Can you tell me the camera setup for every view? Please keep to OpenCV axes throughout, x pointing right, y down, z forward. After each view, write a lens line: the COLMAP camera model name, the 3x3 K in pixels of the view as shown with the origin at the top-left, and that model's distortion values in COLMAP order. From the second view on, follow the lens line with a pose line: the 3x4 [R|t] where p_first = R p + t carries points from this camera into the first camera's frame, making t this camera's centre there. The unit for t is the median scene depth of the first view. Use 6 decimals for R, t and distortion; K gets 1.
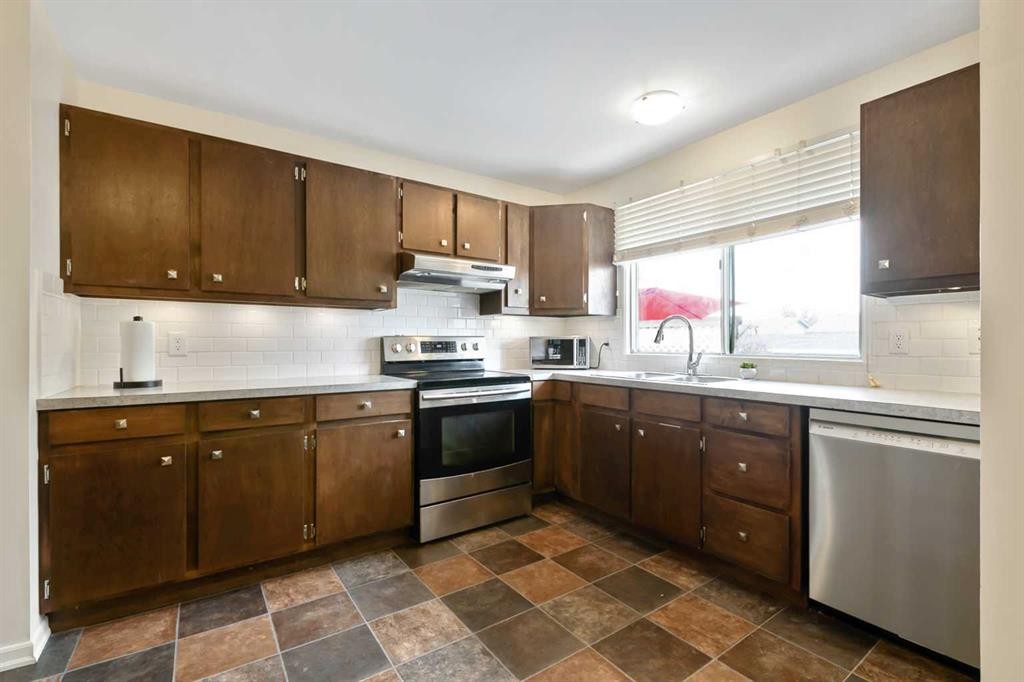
lens RADIAL K [[457.2, 0, 547.6], [0, 457.2, 339.9], [0, 0, 1]] dist [0.005353, -0.005700]
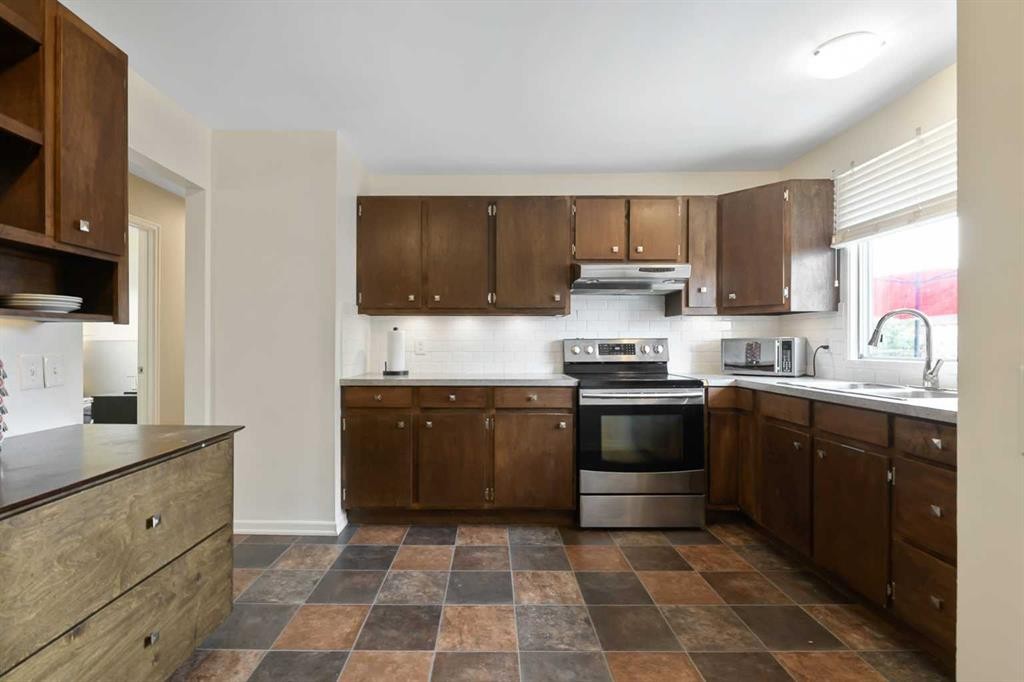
lens RADIAL K [[495.9, 0, 504.6], [0, 495.9, 339.6], [0, 0, 1]] dist [0.009965, -0.004153]
pose [[0.803136, -0.006441, -0.595761, 0.319805], [0.004342, 0.999978, -0.004957, -0.002473], [0.595780, 0.001394, 0.803147, -0.076200]]
